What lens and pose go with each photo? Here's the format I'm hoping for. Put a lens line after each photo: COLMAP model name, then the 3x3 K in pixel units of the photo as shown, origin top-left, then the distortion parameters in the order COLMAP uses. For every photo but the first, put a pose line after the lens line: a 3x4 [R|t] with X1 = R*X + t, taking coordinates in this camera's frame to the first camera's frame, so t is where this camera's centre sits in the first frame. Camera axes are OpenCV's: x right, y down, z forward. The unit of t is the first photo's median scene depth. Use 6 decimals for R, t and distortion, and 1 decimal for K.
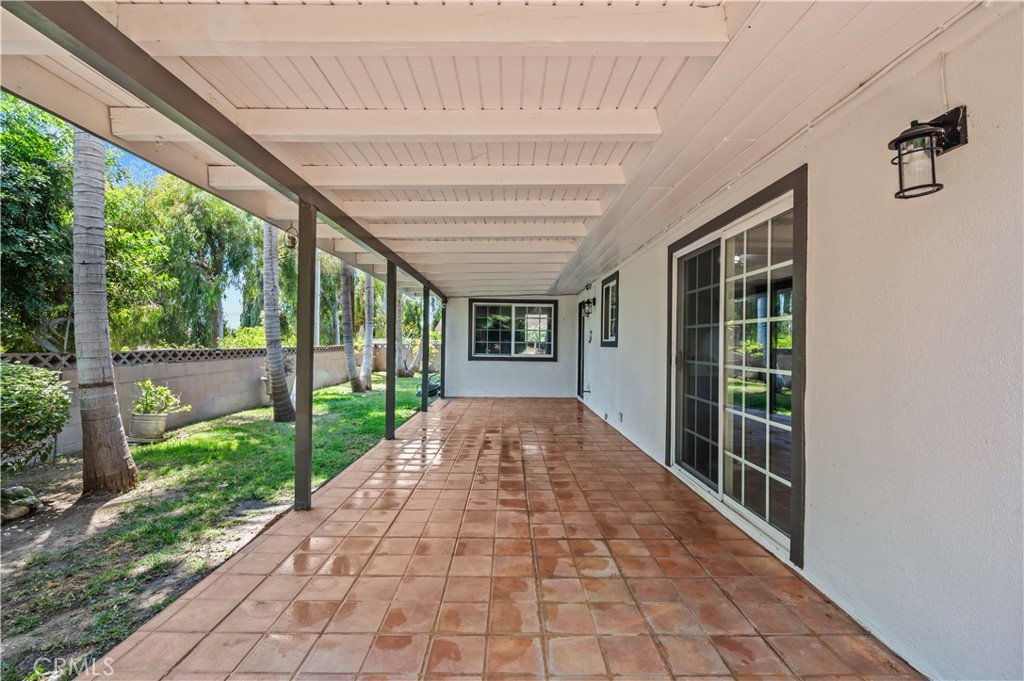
lens RADIAL K [[445.8, 0, 512.0], [0, 445.8, 340.5], [0, 0, 1]] dist [-0.002688, -0.000772]
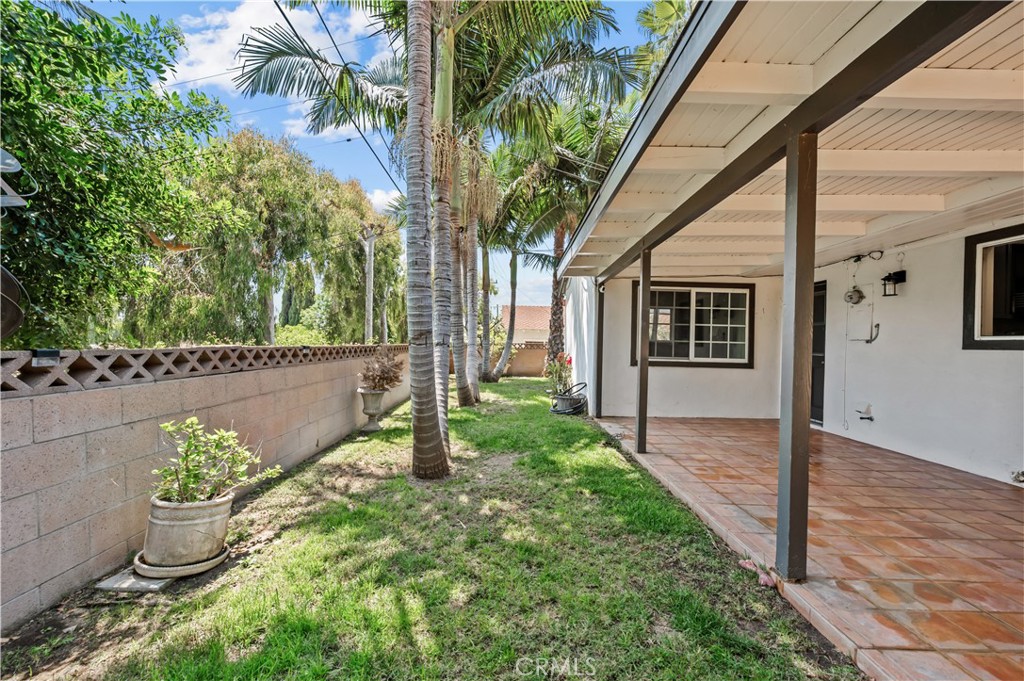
lens RADIAL K [[398.2, 0, 512.0], [0, 398.2, 340.5], [0, 0, 1]] dist [-0.010956, 0.000264]
pose [[0.999918, 0.010705, -0.006981, -0.482833], [-0.010717, 0.999941, -0.001587, 0.011390], [0.006963, 0.001661, 0.999974, 0.592264]]
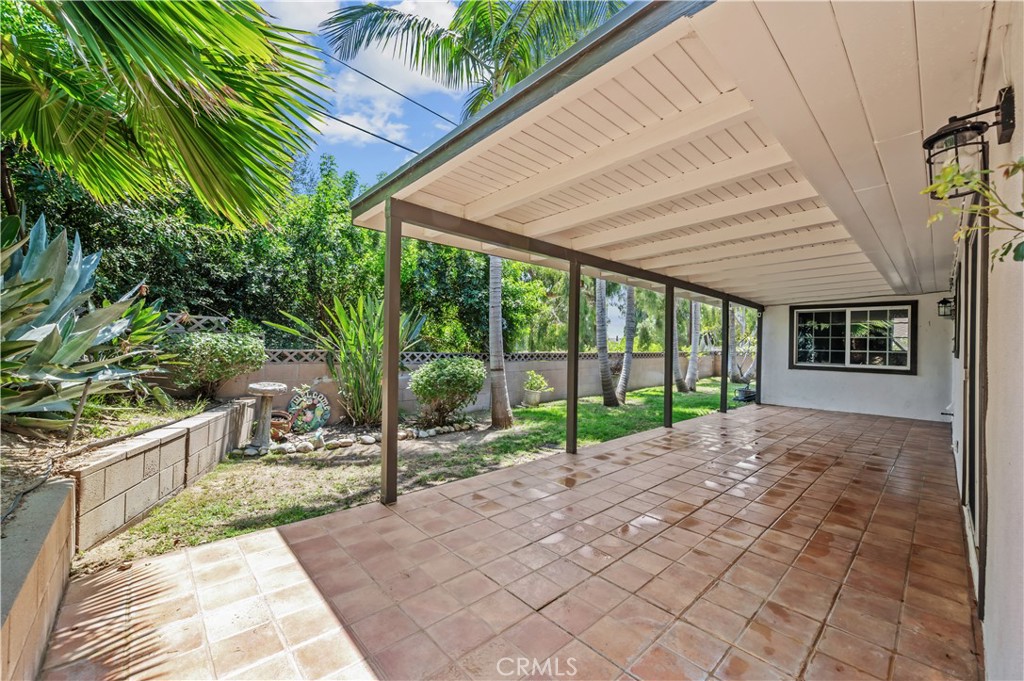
lens RADIAL K [[398.2, 0, 512.0], [0, 398.2, 340.5], [0, 0, 1]] dist [-0.010956, 0.000264]
pose [[0.671202, -0.006841, -0.741243, 0.232916], [-0.006800, 0.999859, -0.015386, -0.000428], [0.741243, 0.015368, 0.671061, -0.063499]]
